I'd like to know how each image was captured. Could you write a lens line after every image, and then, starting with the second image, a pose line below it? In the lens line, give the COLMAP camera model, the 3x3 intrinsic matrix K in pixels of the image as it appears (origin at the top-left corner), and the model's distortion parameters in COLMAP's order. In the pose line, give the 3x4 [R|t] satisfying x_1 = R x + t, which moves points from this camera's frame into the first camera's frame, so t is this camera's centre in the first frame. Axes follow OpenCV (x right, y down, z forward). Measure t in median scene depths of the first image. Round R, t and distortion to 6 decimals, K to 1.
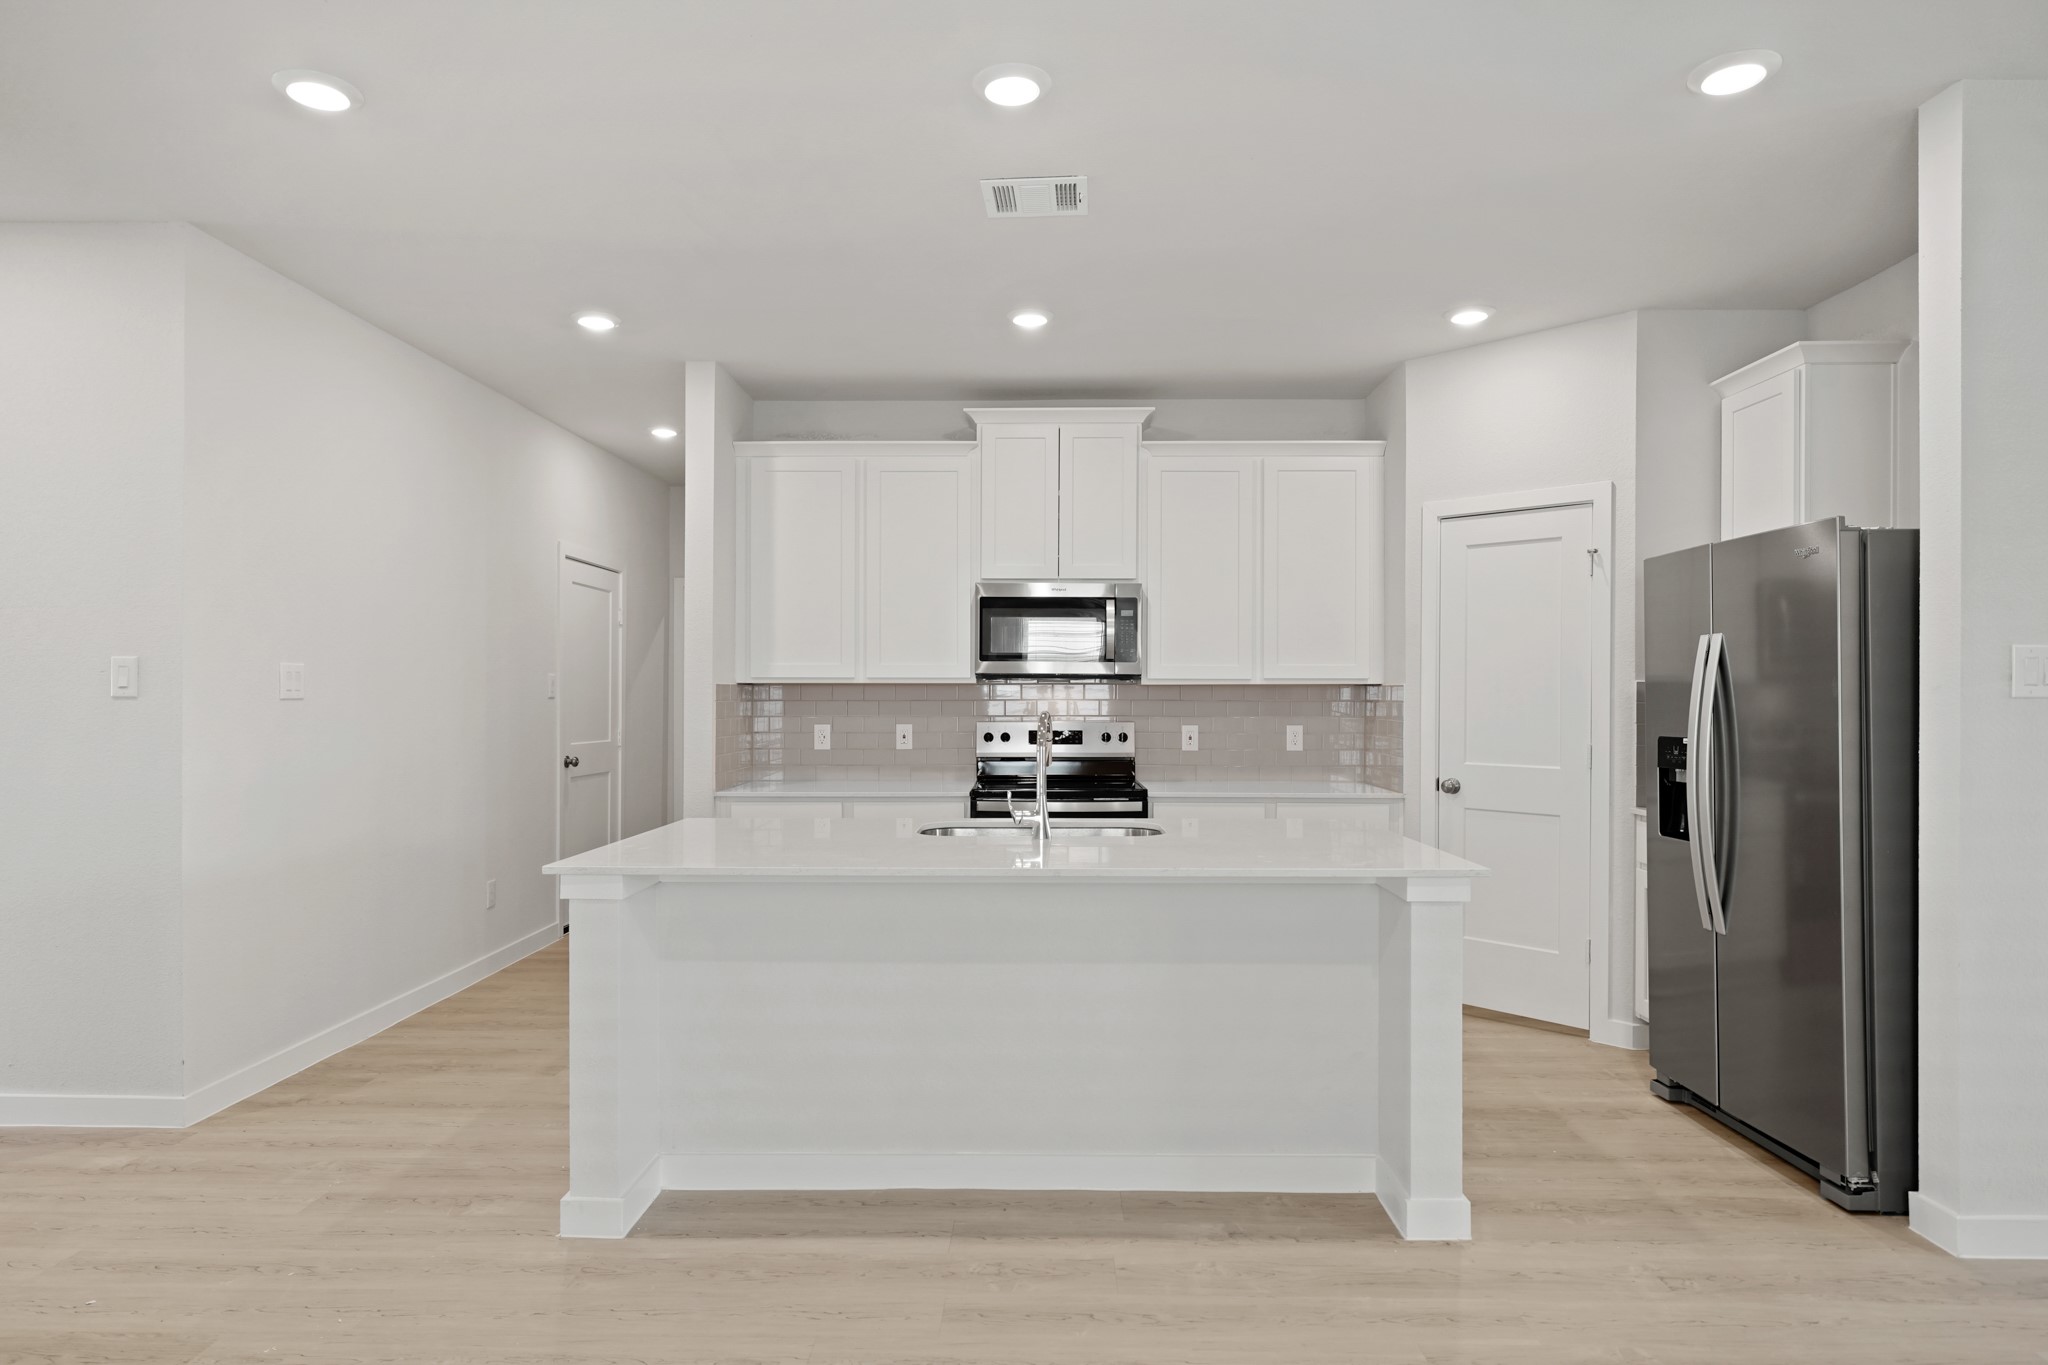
lens RADIAL K [[1192.7, 0, 1024.0], [0, 1192.7, 682.5], [0, 0, 1]] dist [0.012696, 0.001401]
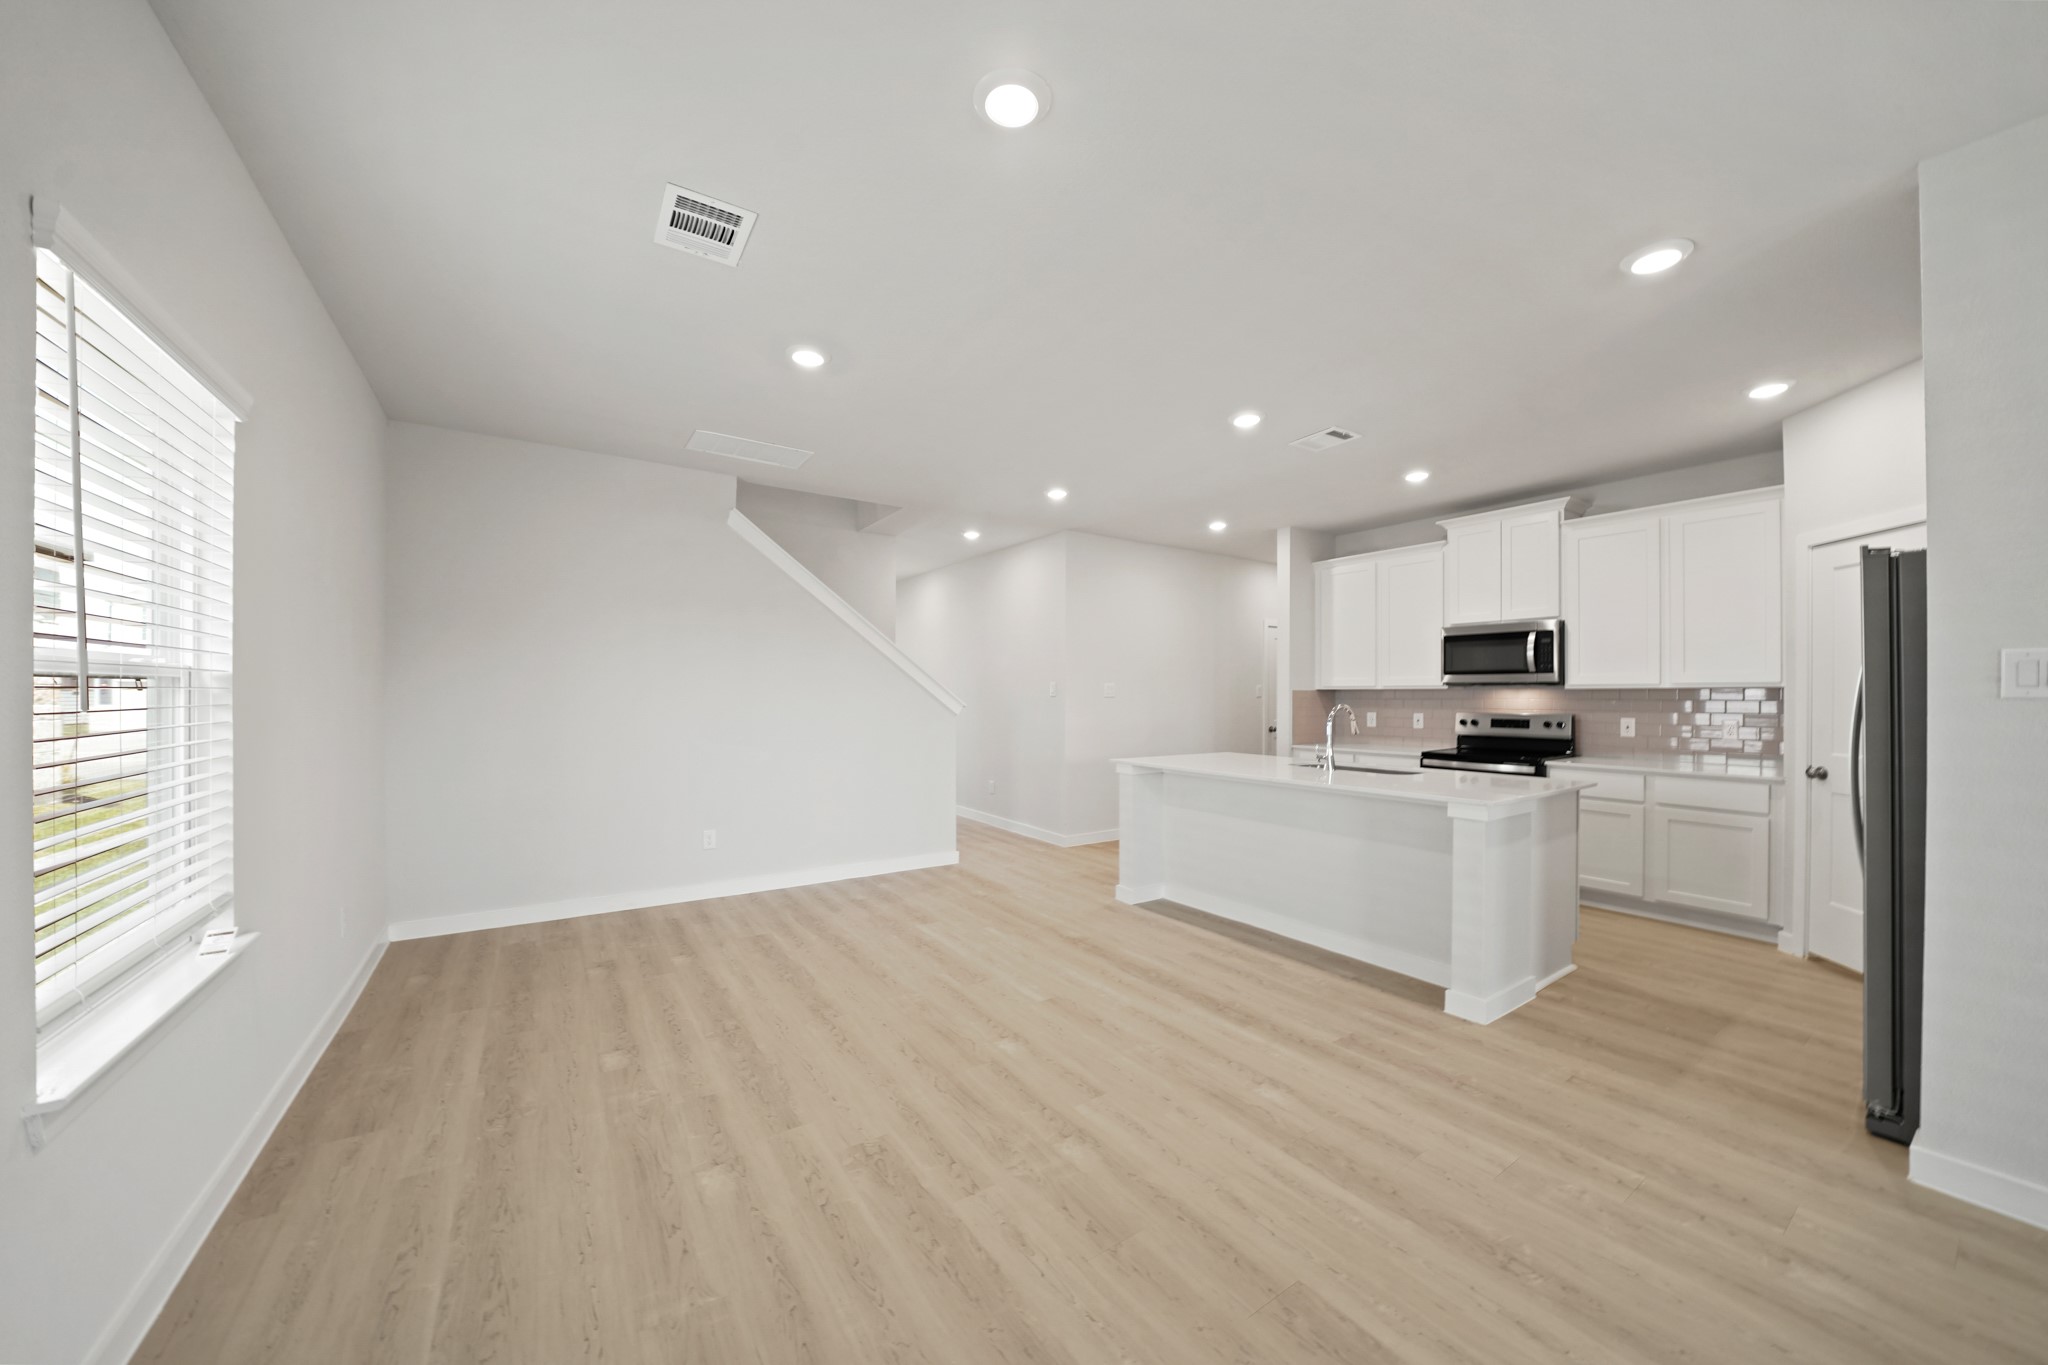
lens RADIAL K [[719.8, 0, 998.7], [0, 719.8, 682.3], [0, 0, 1]] dist [0.001296, -0.000084]
pose [[0.554643, -0.015868, -0.831937, 0.491519], [0.008590, 0.999874, -0.013345, -0.000417], [0.832044, 0.000255, 0.554710, -0.065206]]
